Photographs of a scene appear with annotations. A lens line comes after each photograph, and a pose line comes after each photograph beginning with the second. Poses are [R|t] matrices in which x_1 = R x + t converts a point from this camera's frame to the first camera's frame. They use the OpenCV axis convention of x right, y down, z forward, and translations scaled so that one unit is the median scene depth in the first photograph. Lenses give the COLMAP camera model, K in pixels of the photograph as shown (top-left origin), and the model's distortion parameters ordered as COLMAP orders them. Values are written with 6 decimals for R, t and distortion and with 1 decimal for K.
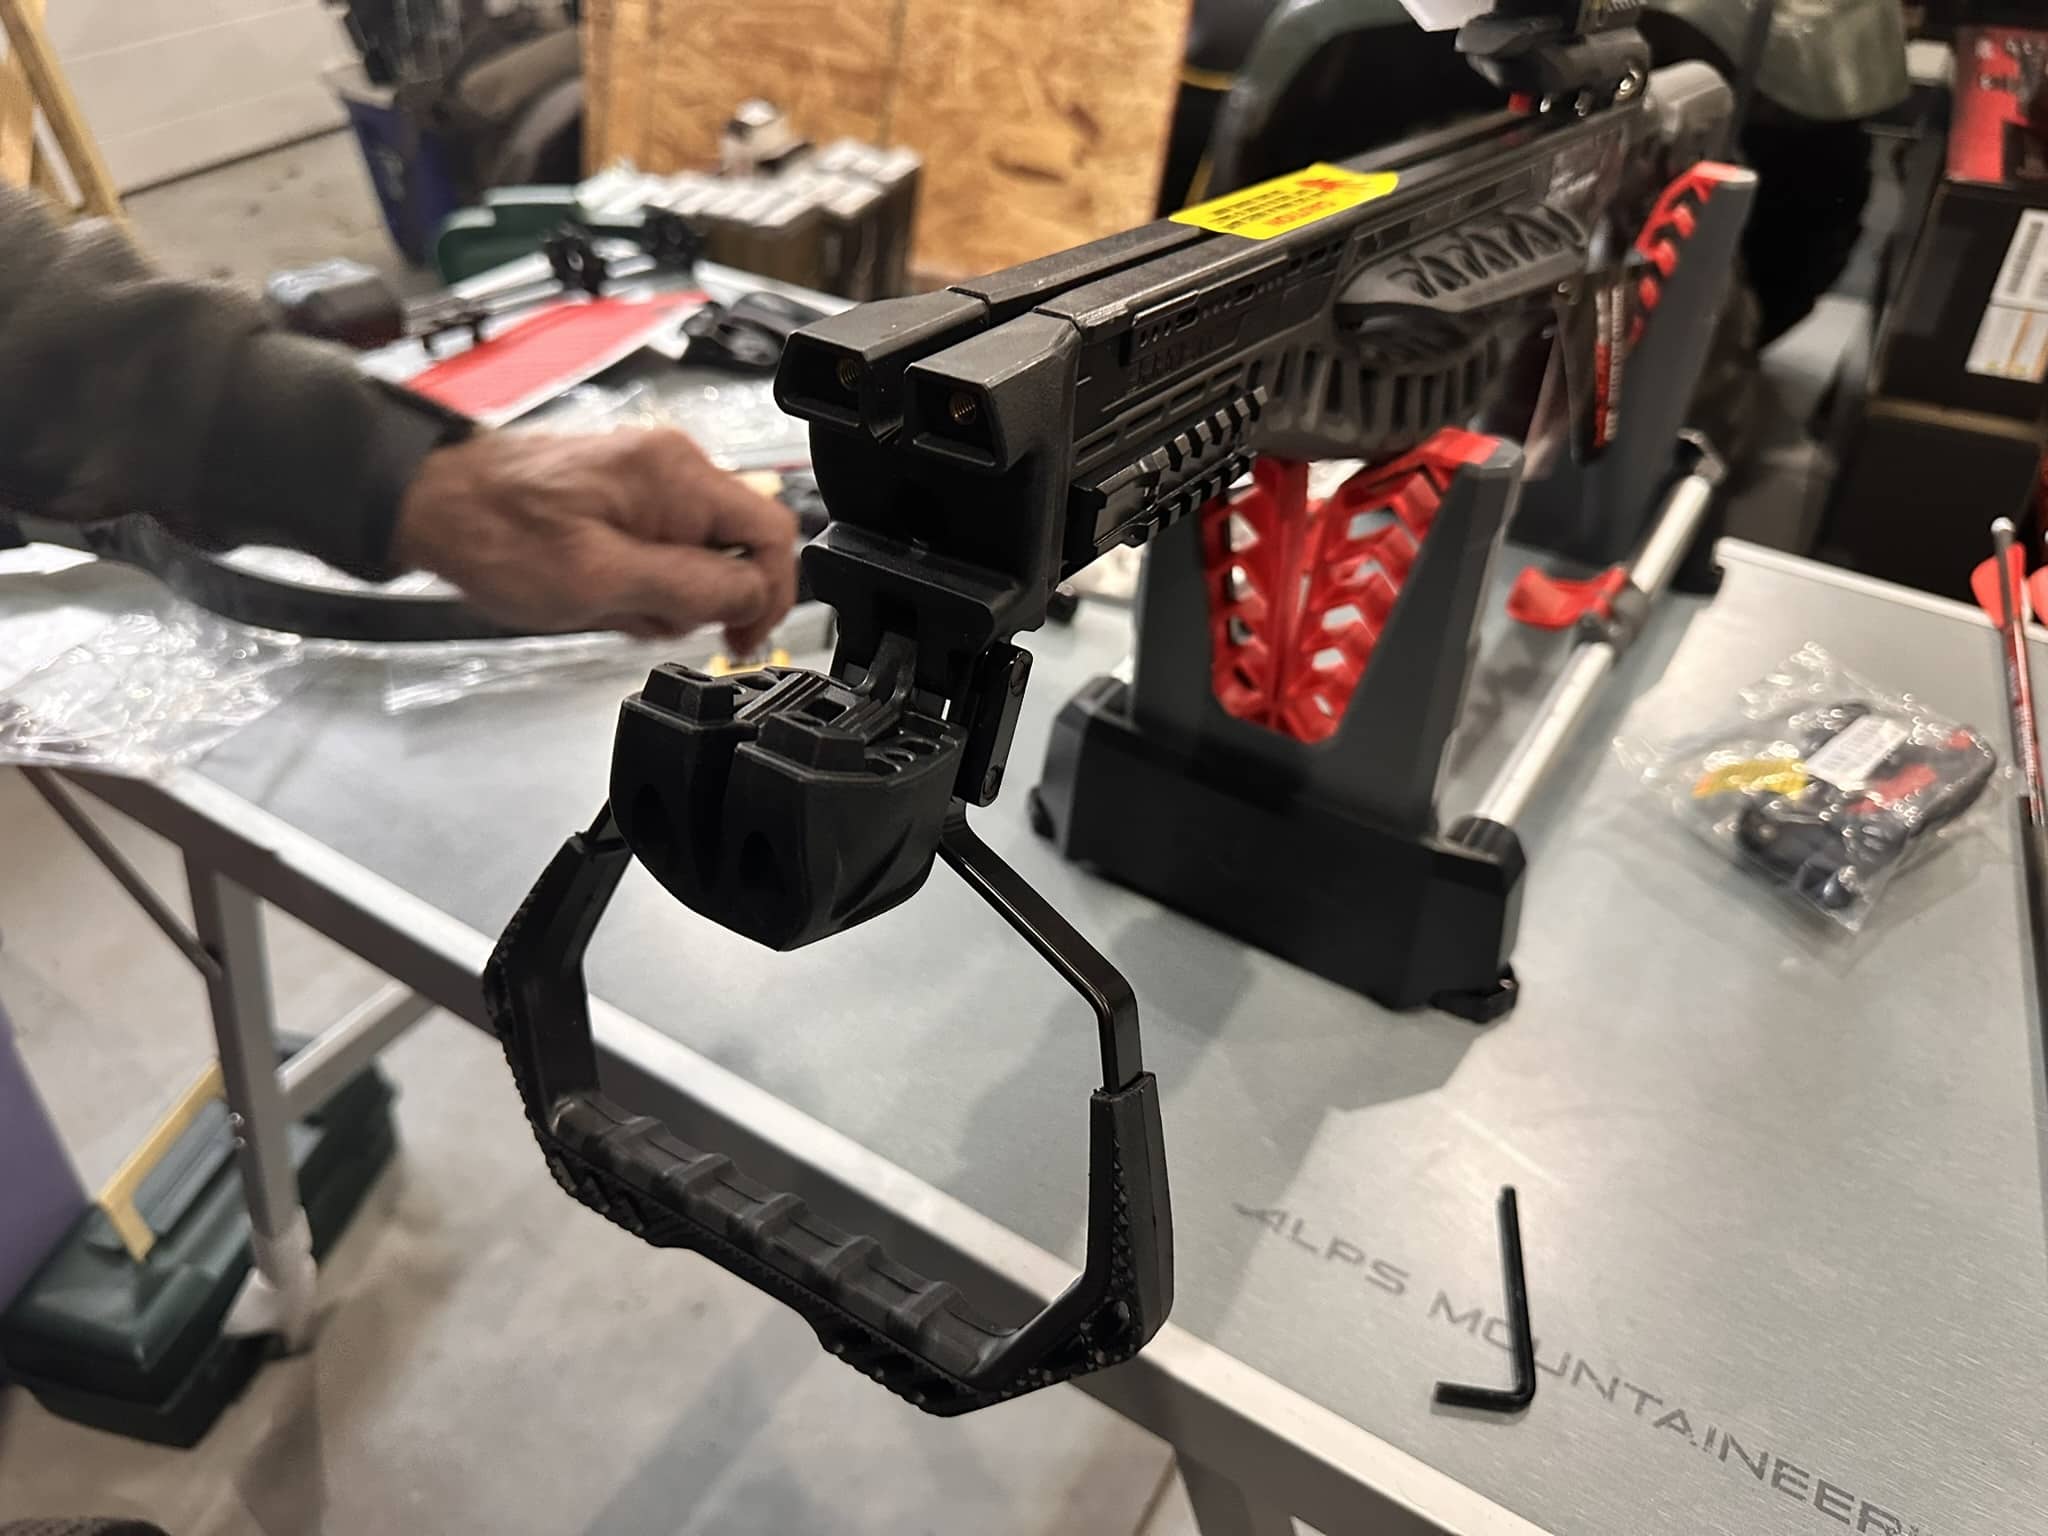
lens RADIAL K [[1499.7, 0, 1024.0], [0, 1499.7, 768.0], [0, 0, 1]] dist [-0.056777, 0.038510]
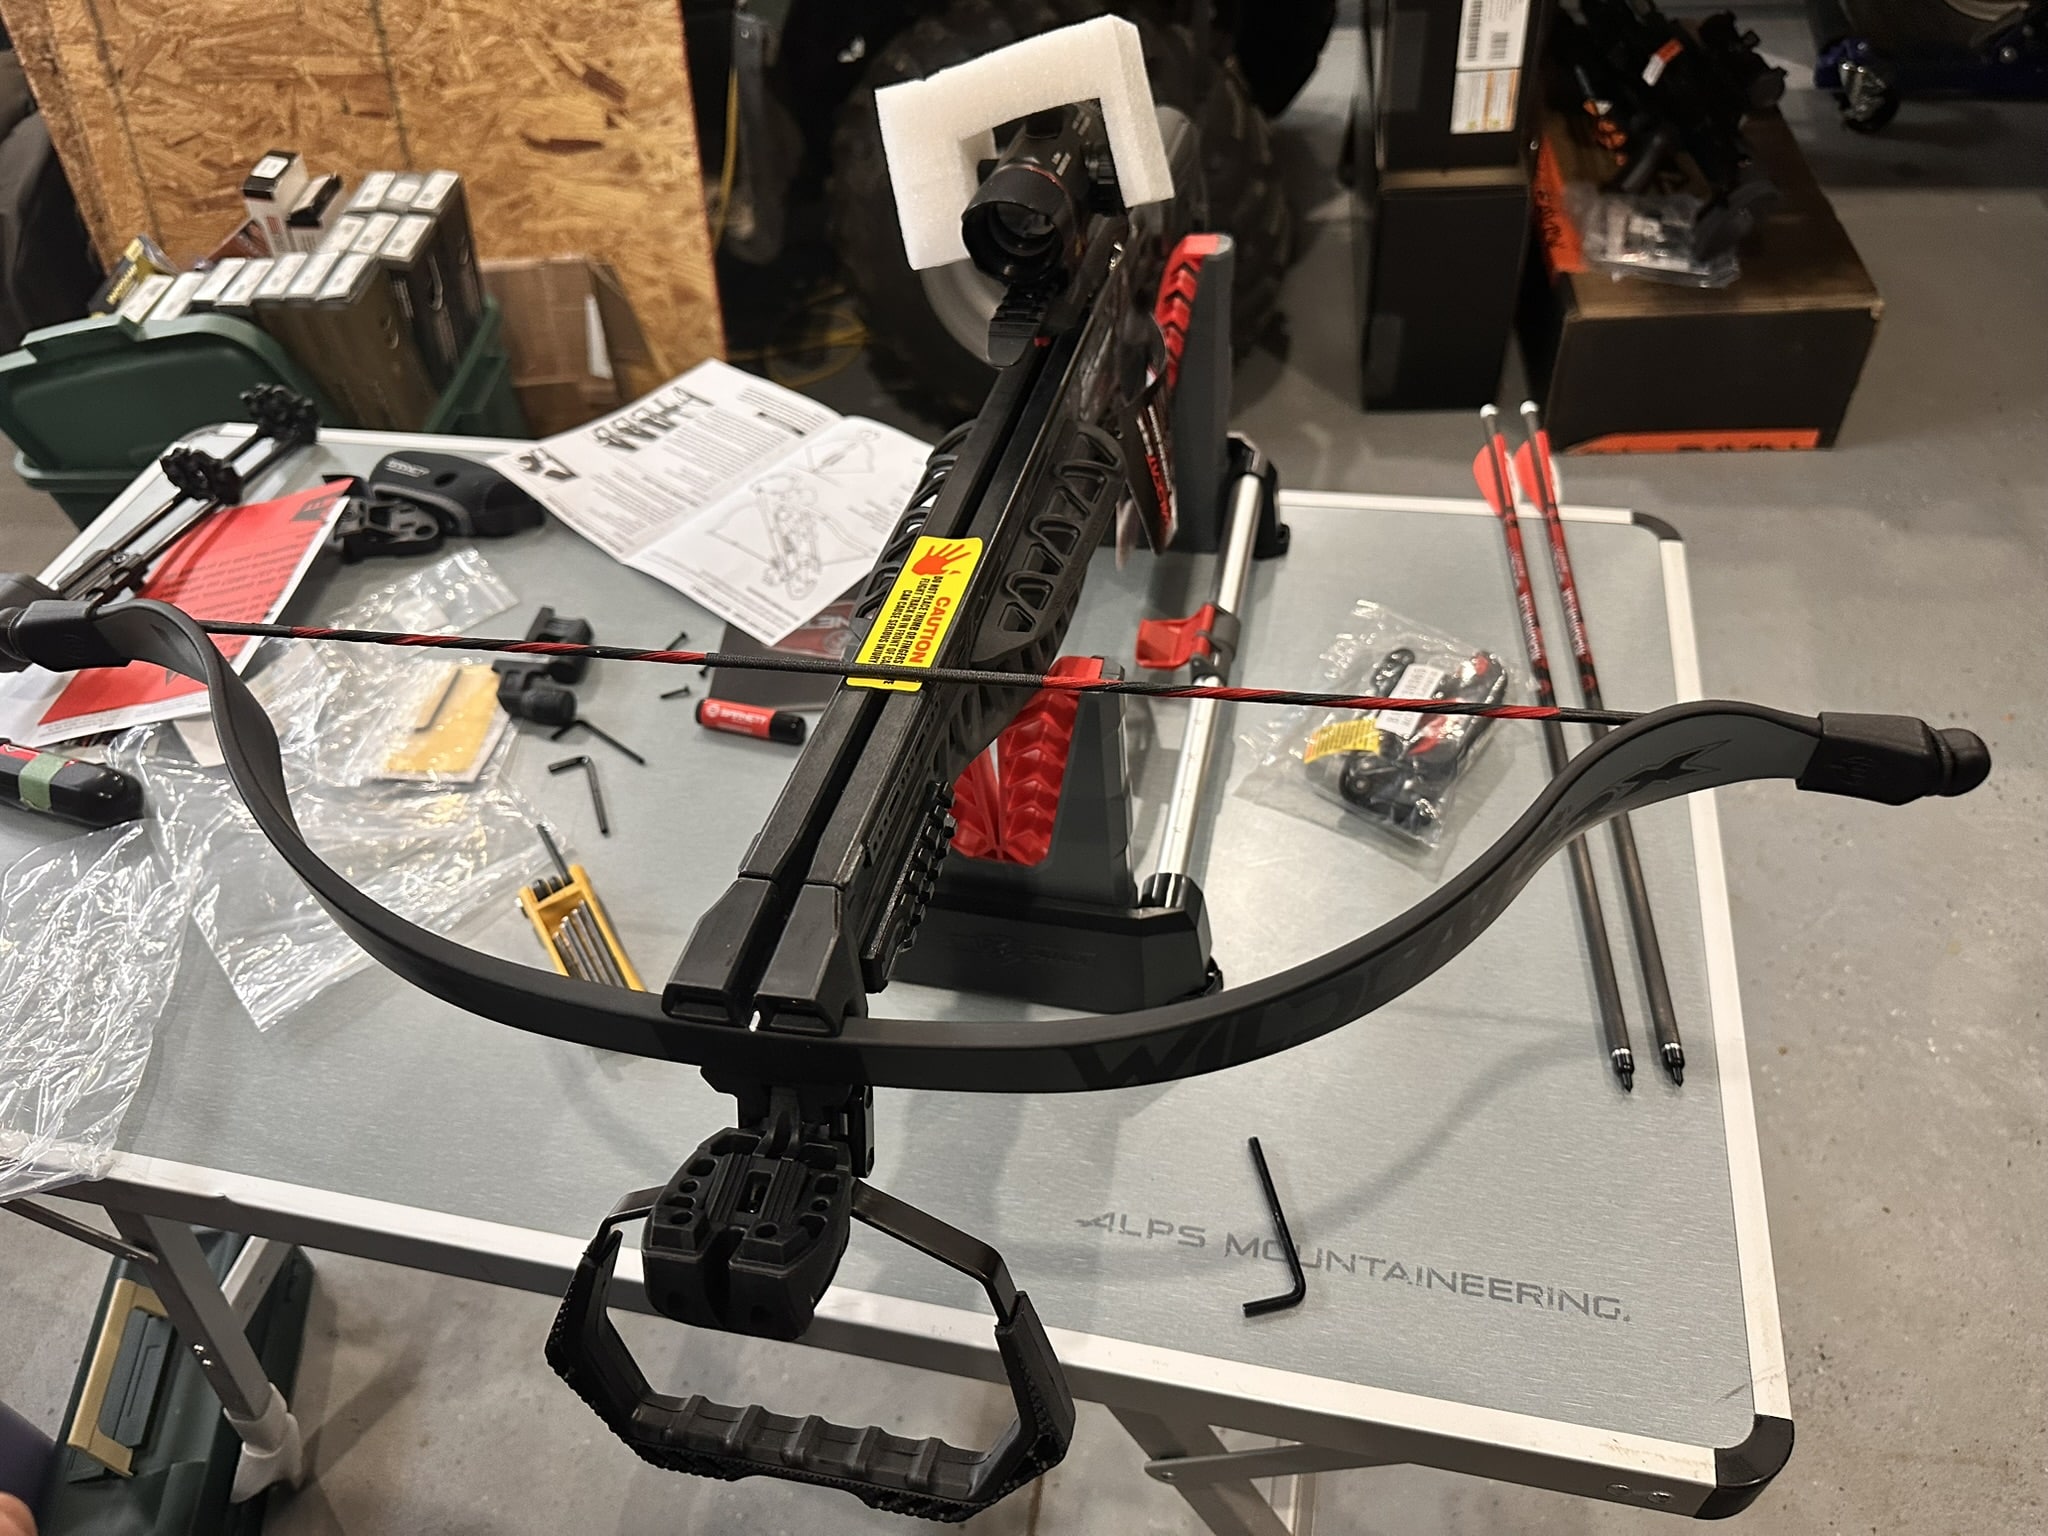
lens RADIAL K [[1466.0, 0, 1024.0], [0, 1466.0, 768.0], [0, 0, 1]] dist [0.016093, -0.026014]
pose [[0.935661, -0.314429, 0.160227, 0.005963], [0.286781, 0.942060, 0.174009, -0.244748], [-0.205657, -0.116864, 0.971621, -0.187780]]
